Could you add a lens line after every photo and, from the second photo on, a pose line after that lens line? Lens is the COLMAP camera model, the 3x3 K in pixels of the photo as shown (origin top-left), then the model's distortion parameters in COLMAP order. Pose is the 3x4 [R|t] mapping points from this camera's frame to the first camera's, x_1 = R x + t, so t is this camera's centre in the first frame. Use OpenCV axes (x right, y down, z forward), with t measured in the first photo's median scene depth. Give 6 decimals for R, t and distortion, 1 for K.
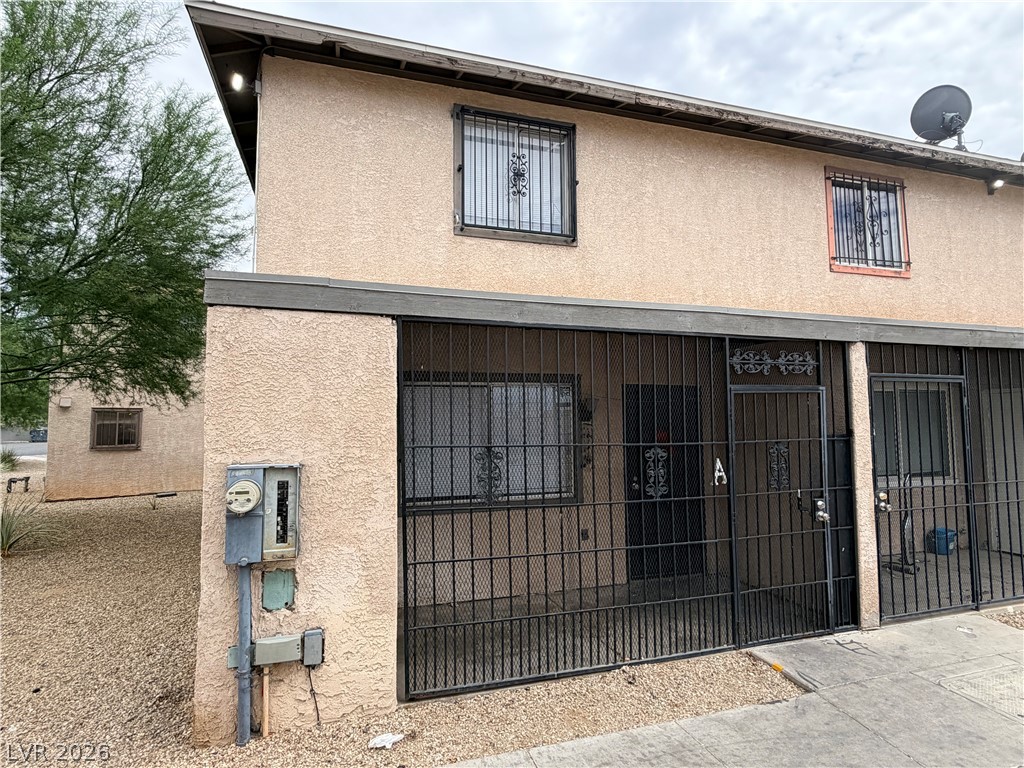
lens RADIAL K [[550.3, 0, 512.0], [0, 550.3, 384.0], [0, 0, 1]] dist [0.000772, 0.000757]
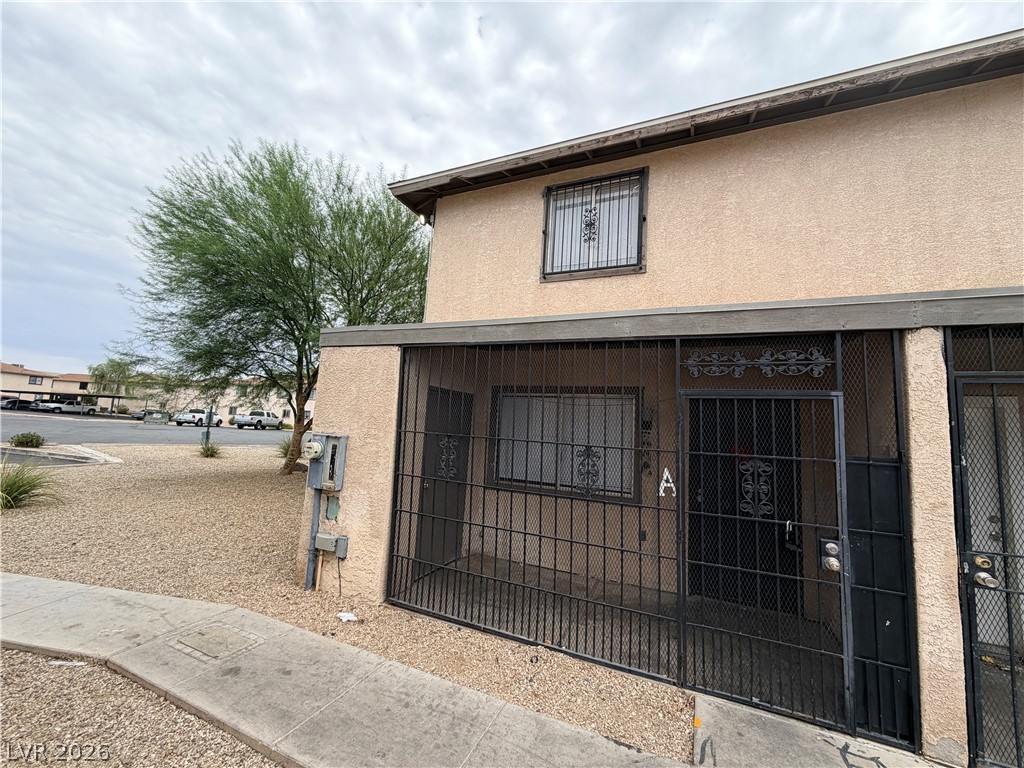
lens RADIAL K [[408.9, 0, 512.0], [0, 408.9, 384.0], [0, 0, 1]] dist [-0.000050, 0.000092]
pose [[0.748466, -0.022941, -0.662776, 0.586638], [-0.016731, 0.998430, -0.053453, 0.031383], [0.662962, 0.051097, 0.746908, 0.272861]]
